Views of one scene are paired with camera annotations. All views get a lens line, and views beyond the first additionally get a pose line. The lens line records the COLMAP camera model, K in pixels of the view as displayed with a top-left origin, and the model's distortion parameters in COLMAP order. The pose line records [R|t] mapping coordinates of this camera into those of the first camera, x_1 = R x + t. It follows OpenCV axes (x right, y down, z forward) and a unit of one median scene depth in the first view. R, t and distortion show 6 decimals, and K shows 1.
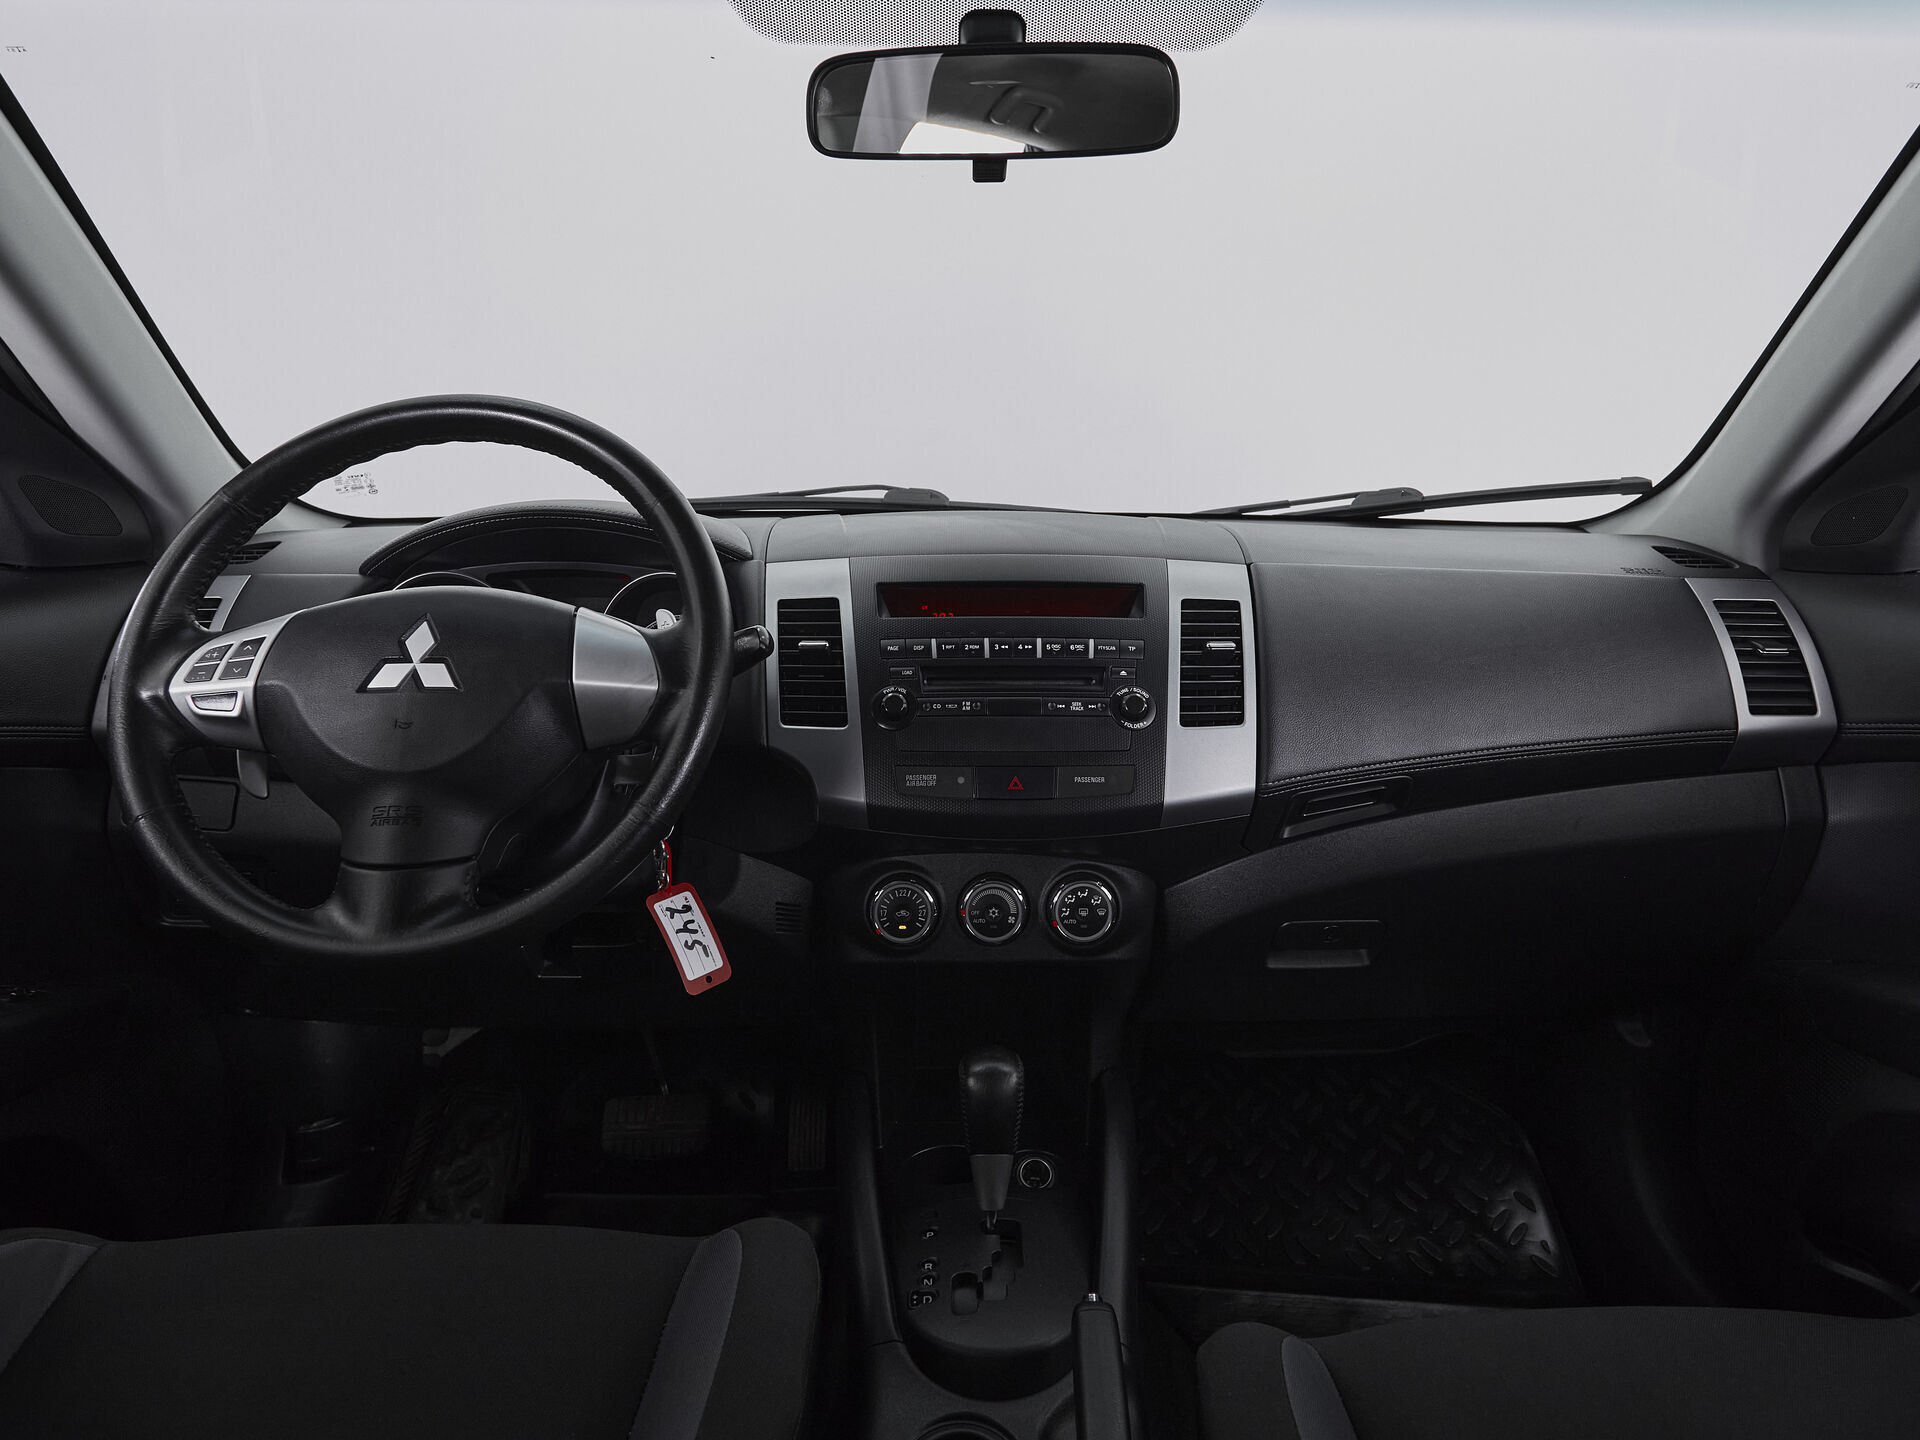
lens RADIAL K [[1225.8, 0, 1007.0], [0, 1225.8, 650.8], [0, 0, 1]] dist [0.023764, -0.017499]
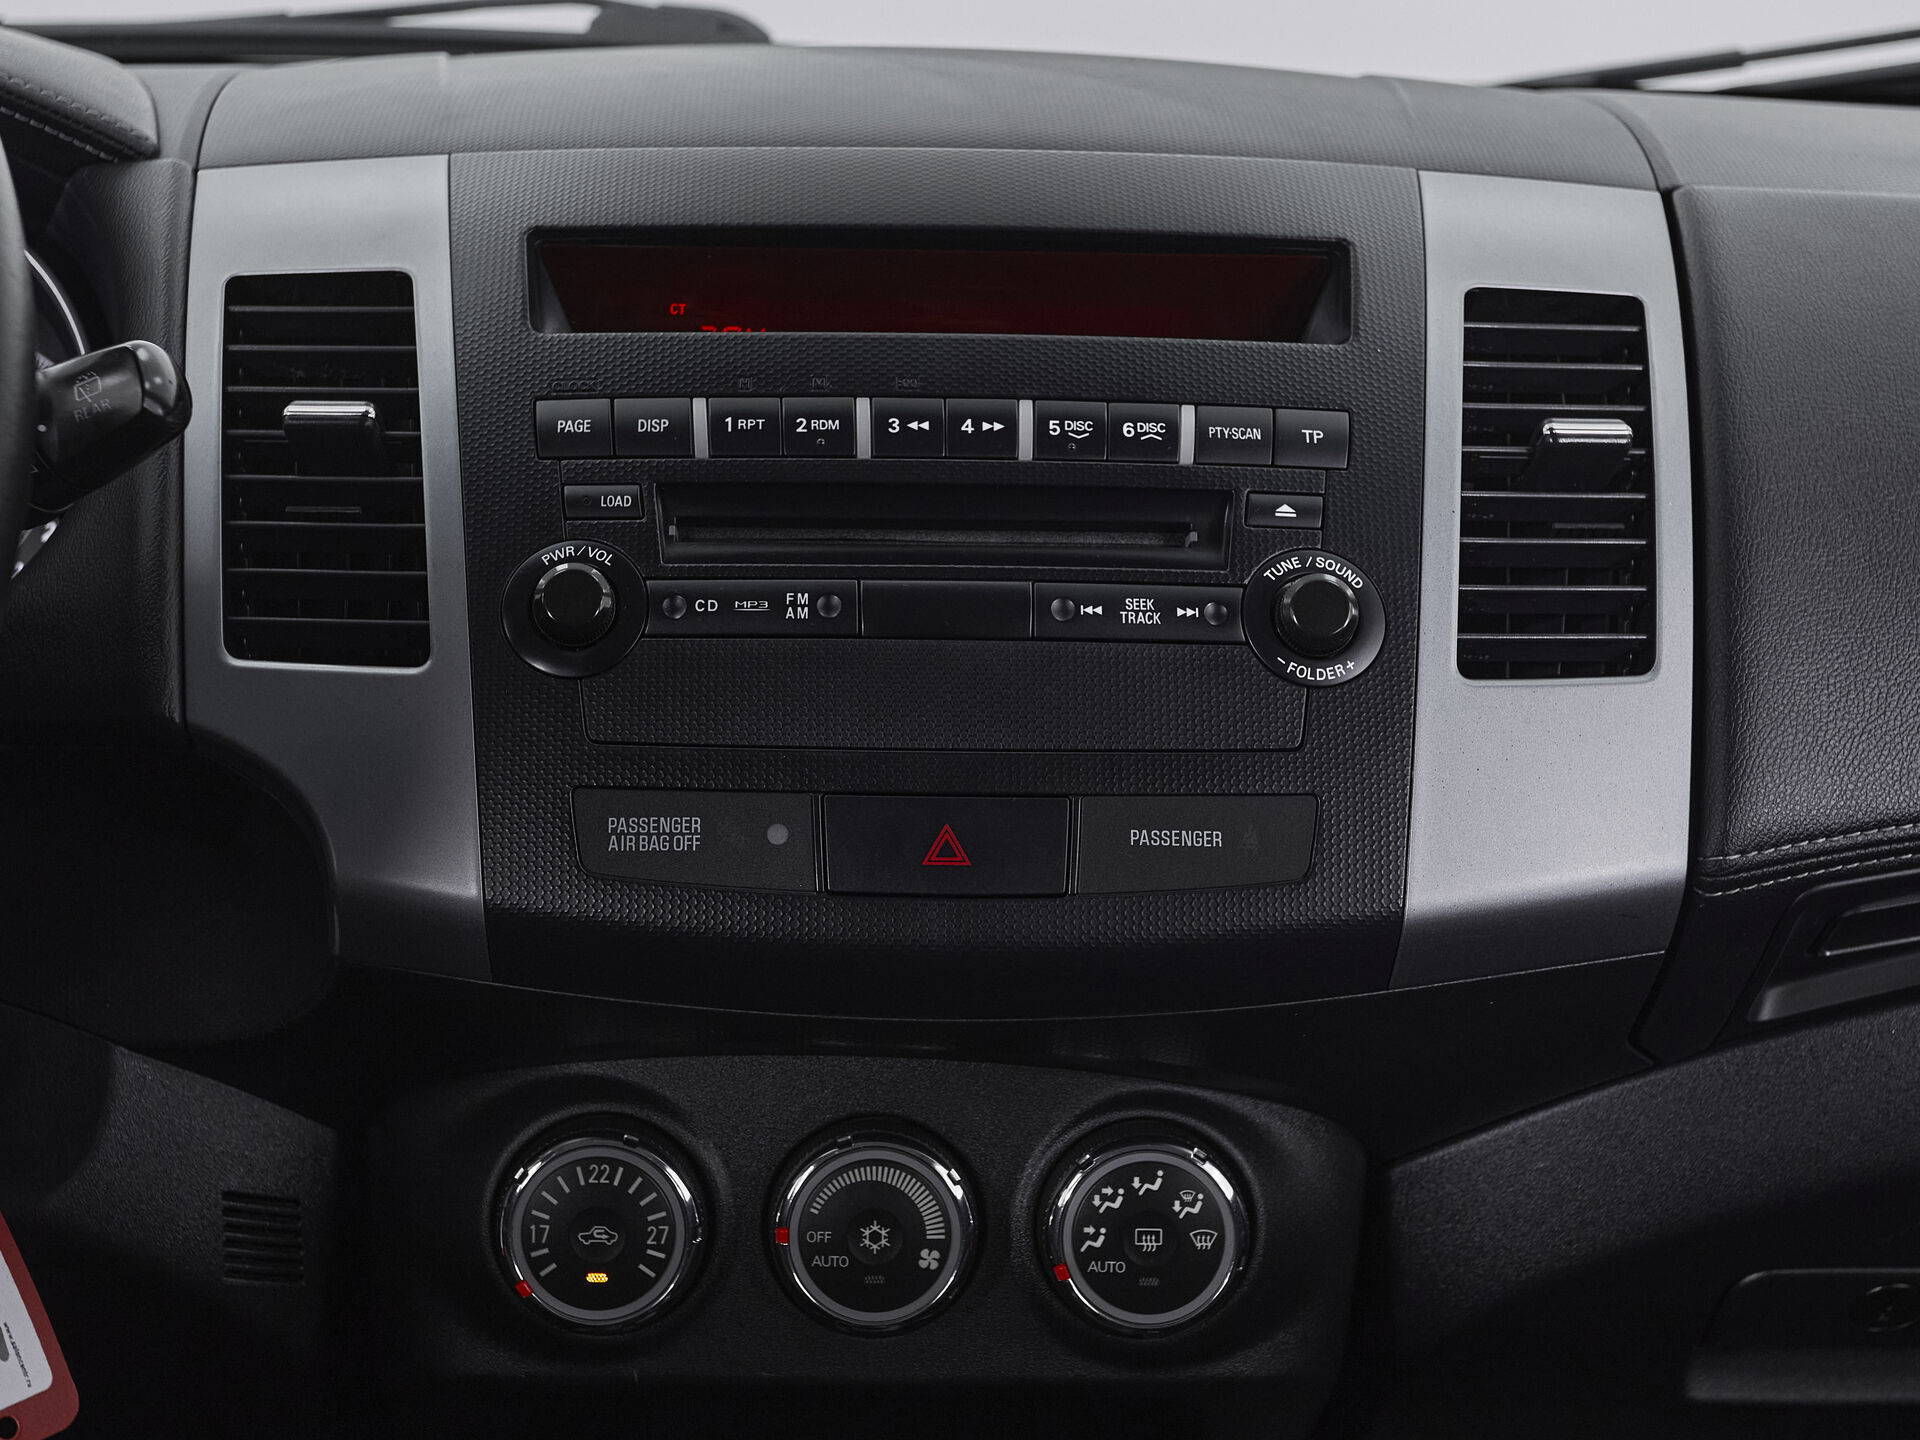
lens RADIAL K [[3013.3, 0, 903.0], [0, 3013.3, 689.5], [0, 0, 1]] dist [0.035396, 0.000000]
pose [[0.999859, 0.012350, -0.011406, 0.003986], [-0.011658, 0.998196, 0.058901, 0.019446], [0.012113, -0.058760, 0.998199, 0.202306]]
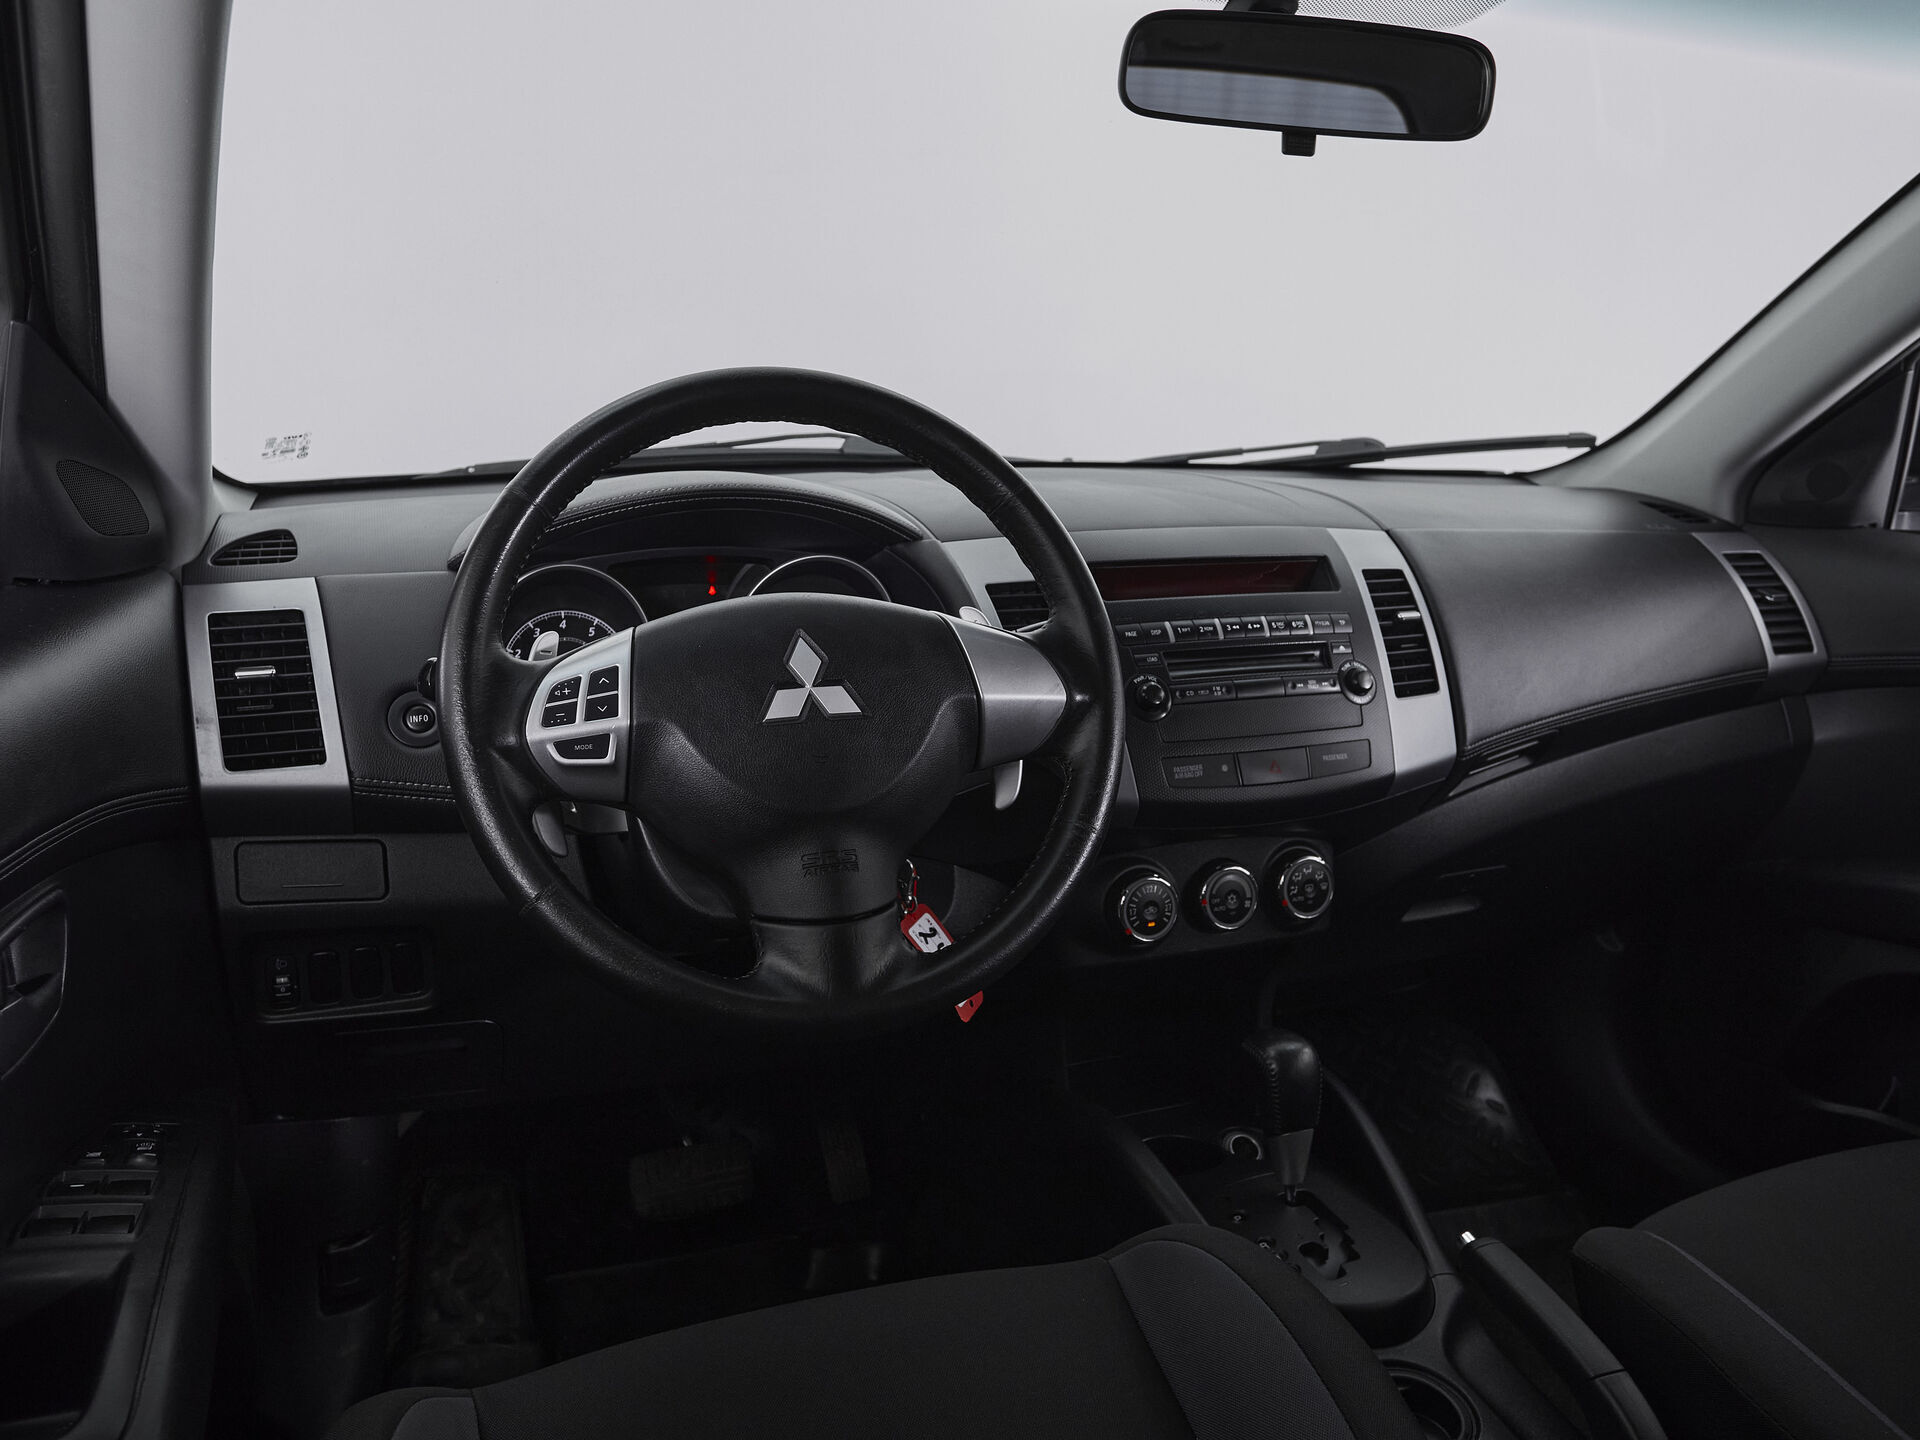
lens RADIAL K [[1416.1, 0, 965.1], [0, 1416.1, 669.4], [0, 0, 1]] dist [-0.055648, 0.030437]
pose [[0.944059, -0.056558, 0.324889, -0.566170], [0.035715, 0.996924, 0.069770, -0.055183], [-0.327836, -0.054263, 0.943175, 0.017601]]
